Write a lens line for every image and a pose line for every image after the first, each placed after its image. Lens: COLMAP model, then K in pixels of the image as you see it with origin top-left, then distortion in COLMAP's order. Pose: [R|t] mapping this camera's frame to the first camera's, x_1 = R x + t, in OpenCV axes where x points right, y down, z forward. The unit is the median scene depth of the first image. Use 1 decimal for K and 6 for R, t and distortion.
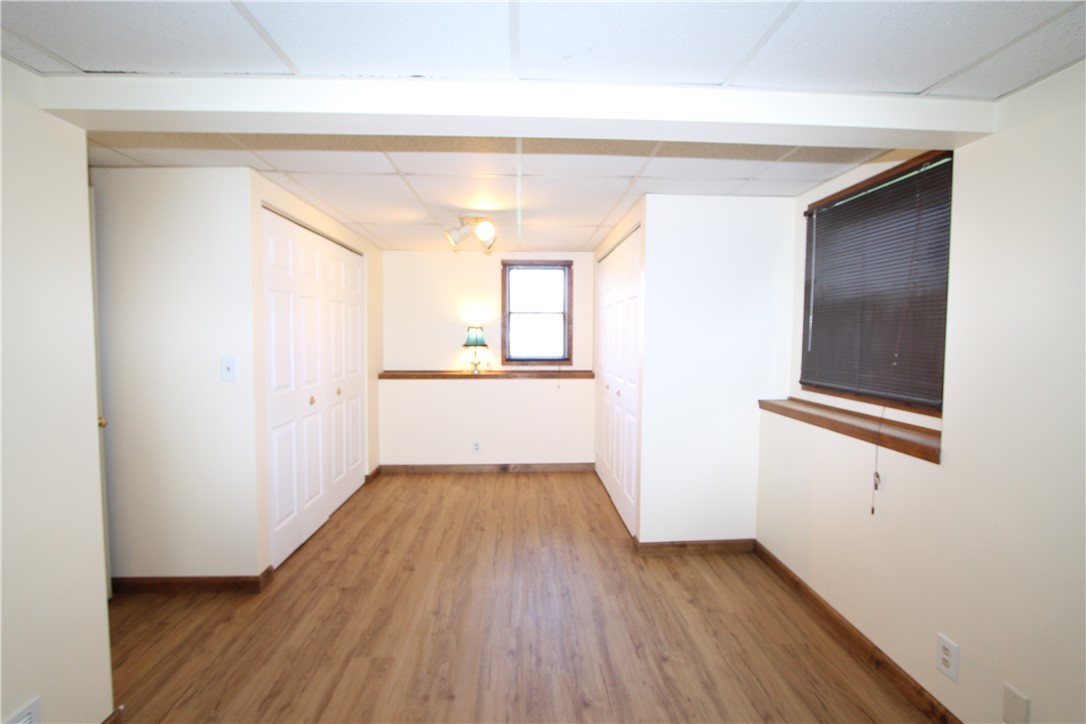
lens RADIAL K [[507.6, 0, 540.6], [0, 507.6, 364.2], [0, 0, 1]] dist [-0.004847, -0.000274]
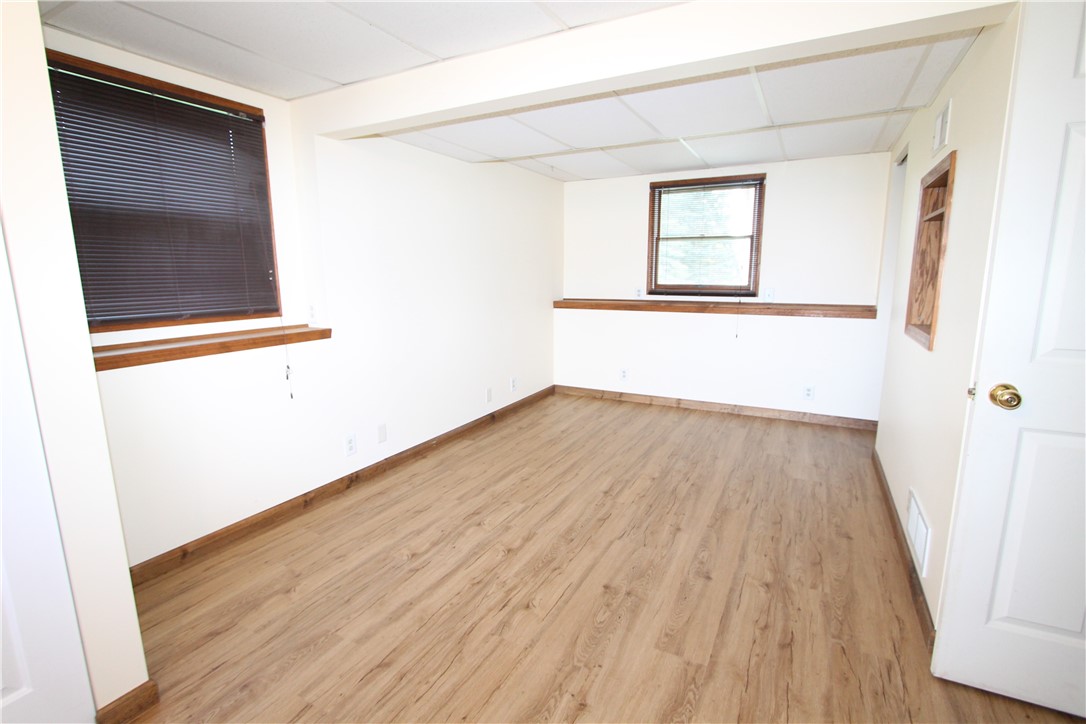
lens RADIAL K [[507.6, 0, 542.7], [0, 507.6, 358.6], [0, 0, 1]] dist [-0.004847, -0.000274]
pose [[-0.859176, -0.084739, 0.504615, -0.513385], [0.034337, 0.974420, 0.222094, -0.062190], [-0.510527, 0.208145, -0.834289, 1.698897]]
